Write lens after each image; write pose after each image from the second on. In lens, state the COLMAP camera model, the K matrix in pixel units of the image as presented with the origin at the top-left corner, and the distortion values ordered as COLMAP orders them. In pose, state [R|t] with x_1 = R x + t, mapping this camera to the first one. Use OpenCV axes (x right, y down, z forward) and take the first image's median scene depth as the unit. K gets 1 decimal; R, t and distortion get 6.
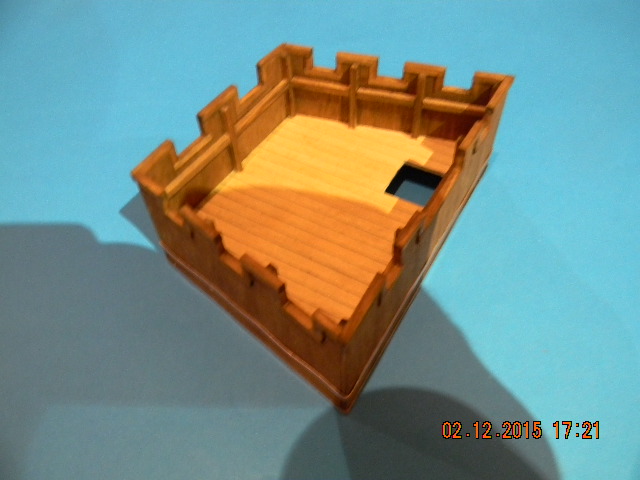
lens RADIAL K [[523.9, 0, 320.0], [0, 523.9, 240.0], [0, 0, 1]] dist [-0.006525, -0.001799]
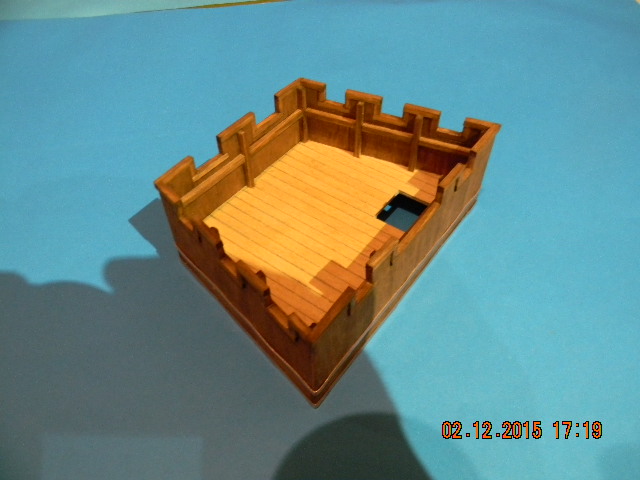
lens RADIAL K [[521.6, 0, 320.0], [0, 521.6, 240.0], [0, 0, 1]] dist [0.004346, 0.000588]
pose [[0.994234, 0.091961, -0.055151, 0.070524], [-0.093276, 0.995402, -0.021757, -0.007162], [0.052897, 0.026776, 0.998241, -0.119847]]
